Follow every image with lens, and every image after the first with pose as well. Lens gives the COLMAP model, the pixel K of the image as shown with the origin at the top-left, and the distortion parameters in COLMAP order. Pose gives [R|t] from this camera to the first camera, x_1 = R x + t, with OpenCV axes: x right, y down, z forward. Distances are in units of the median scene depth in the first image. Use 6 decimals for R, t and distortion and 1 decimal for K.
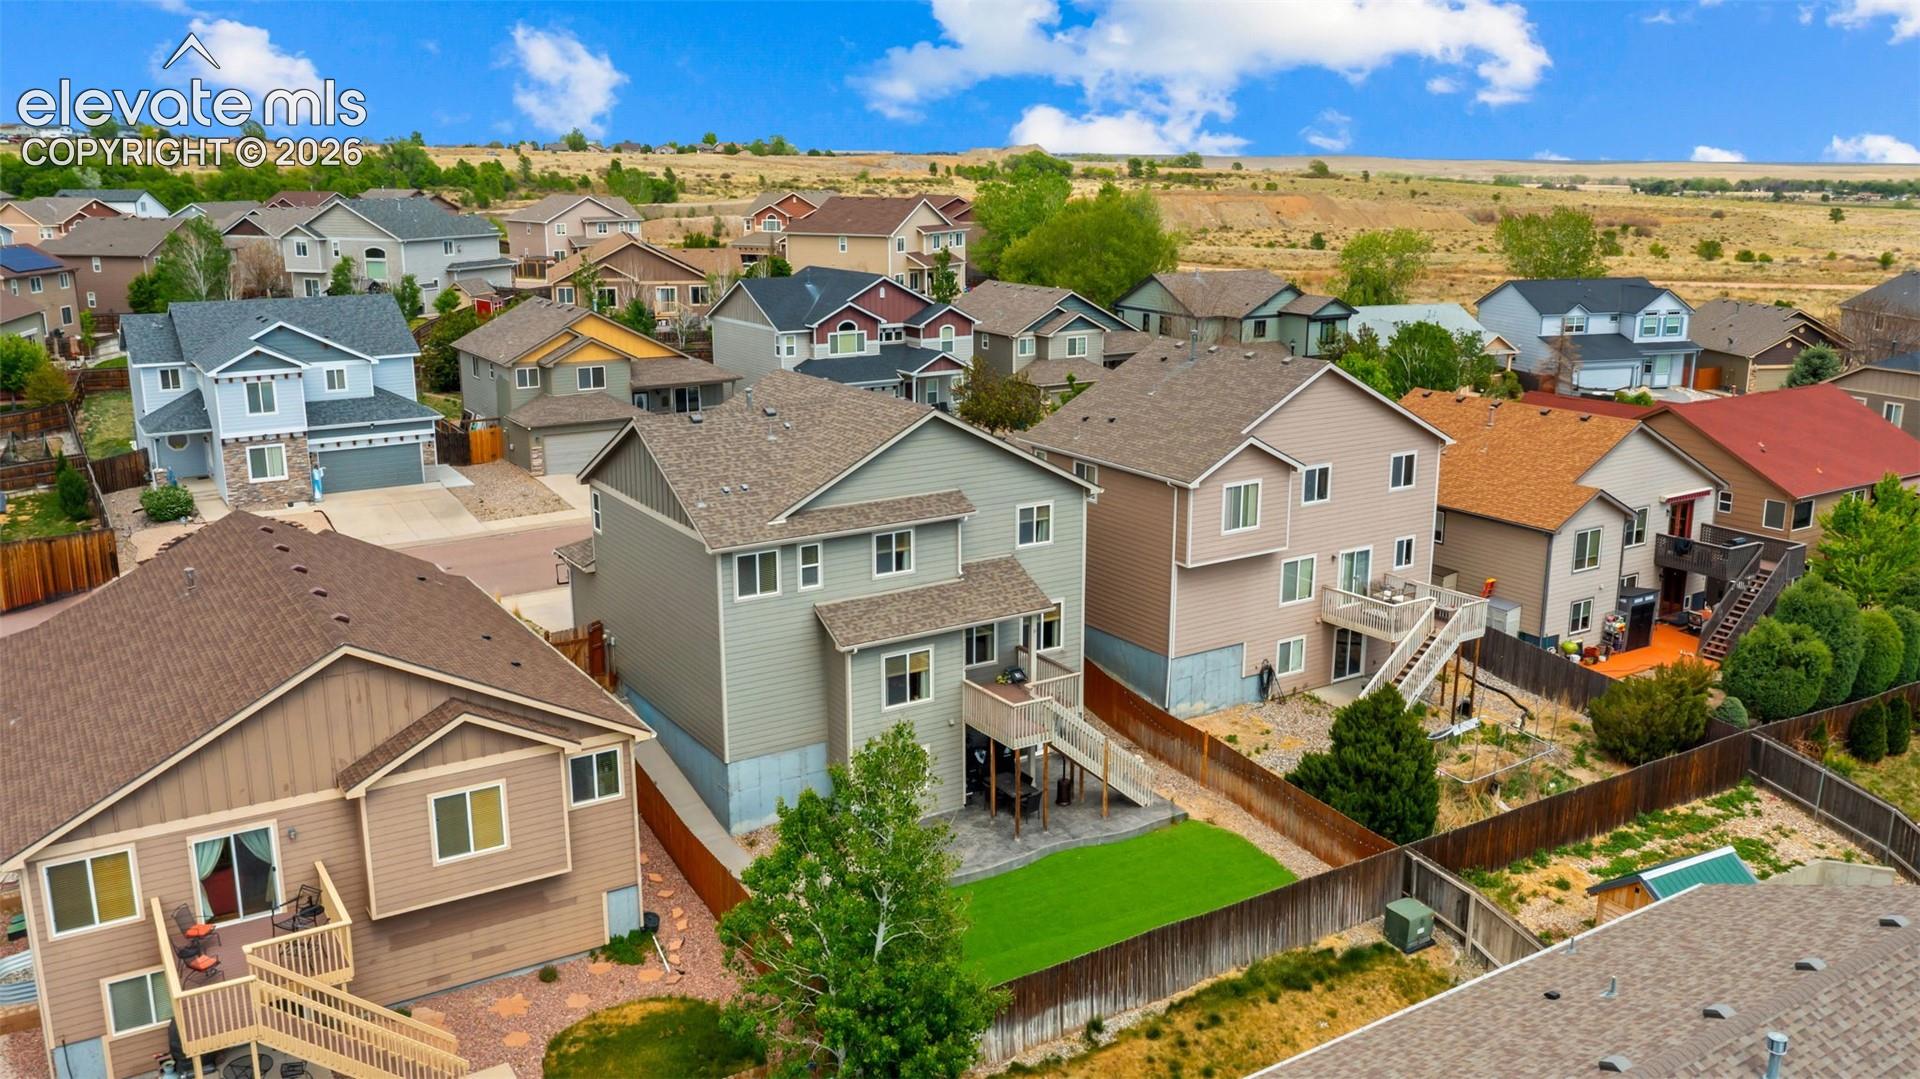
lens RADIAL K [[1534.1, 0, 957.8], [0, 1534.1, 539.8], [0, 0, 1]] dist [-0.000241, 0.001743]
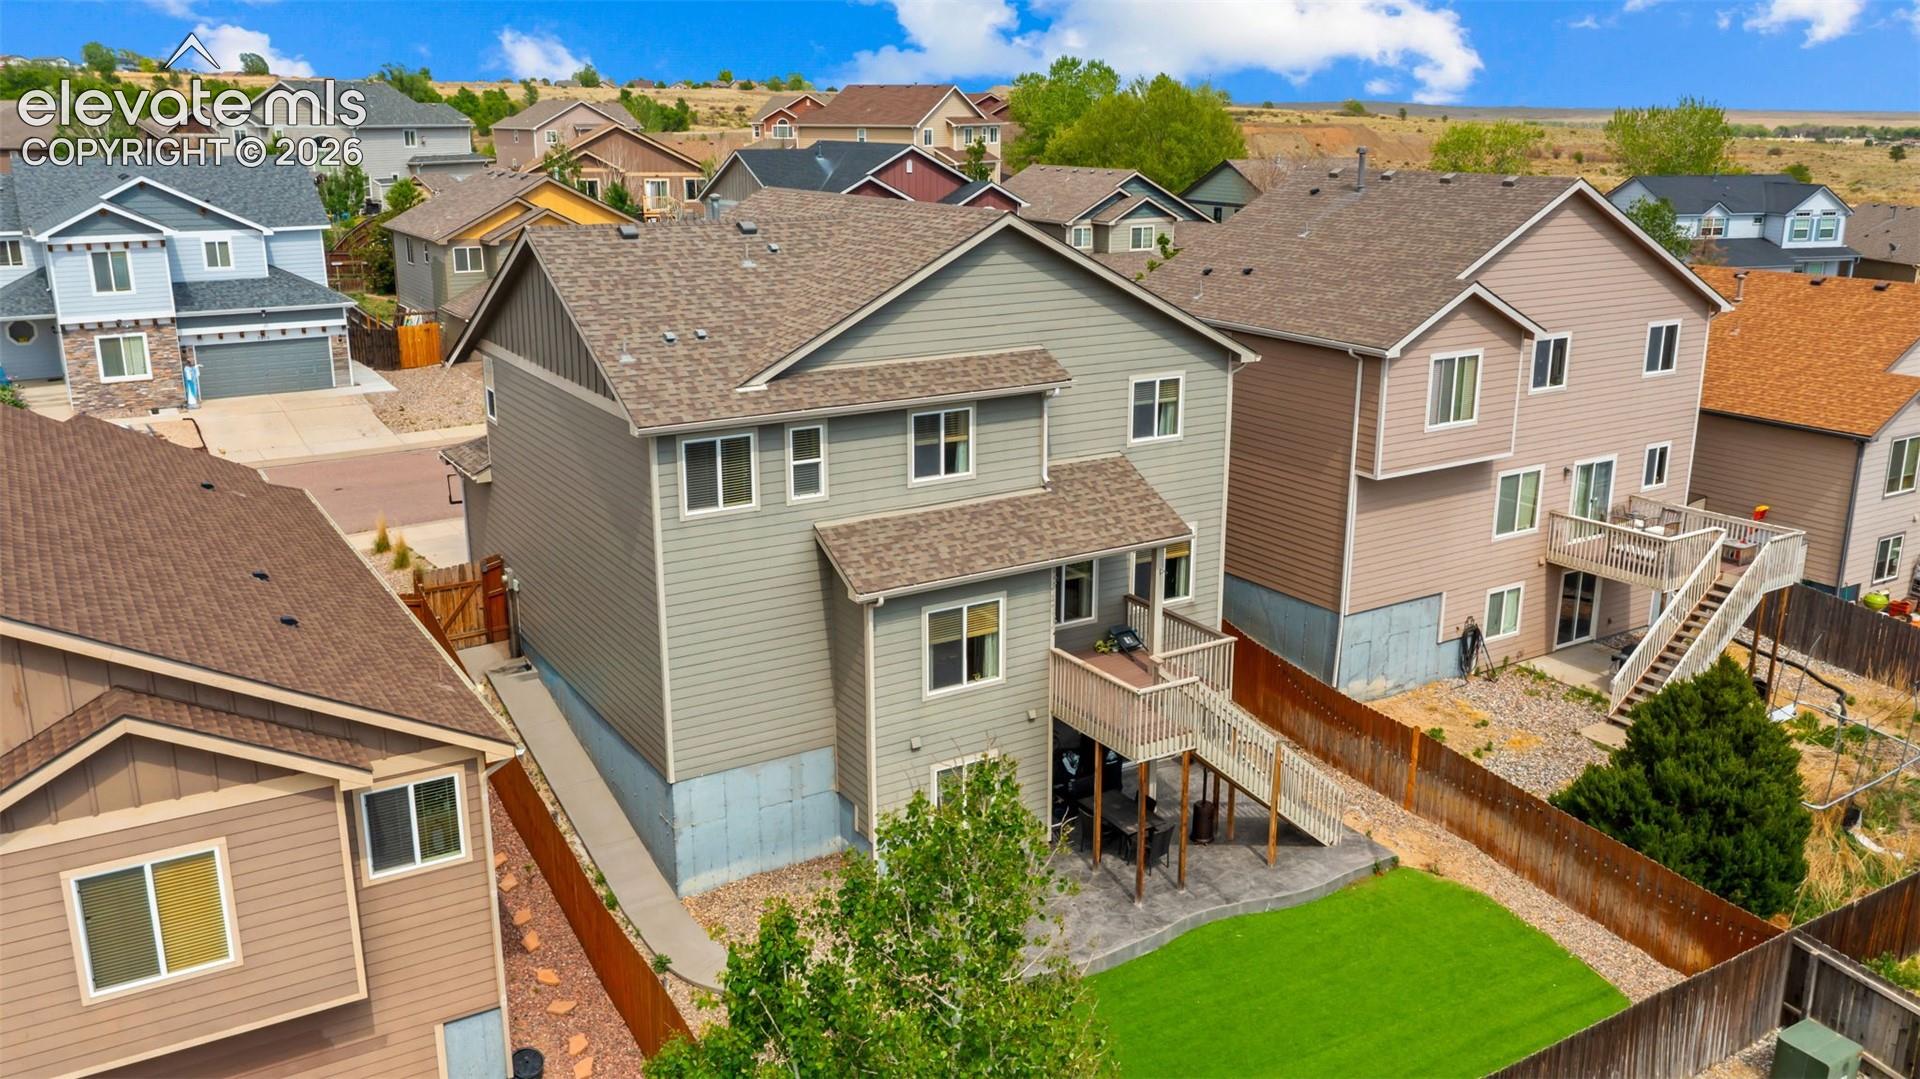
lens RADIAL K [[1534.1, 0, 964.0], [0, 1534.1, 543.4], [0, 0, 1]] dist [-0.000241, 0.001743]
pose [[0.999960, 0.004758, -0.007574, -0.024471], [-0.004499, 0.999416, 0.033866, 0.024090], [0.007731, -0.033831, 0.999398, 0.329519]]
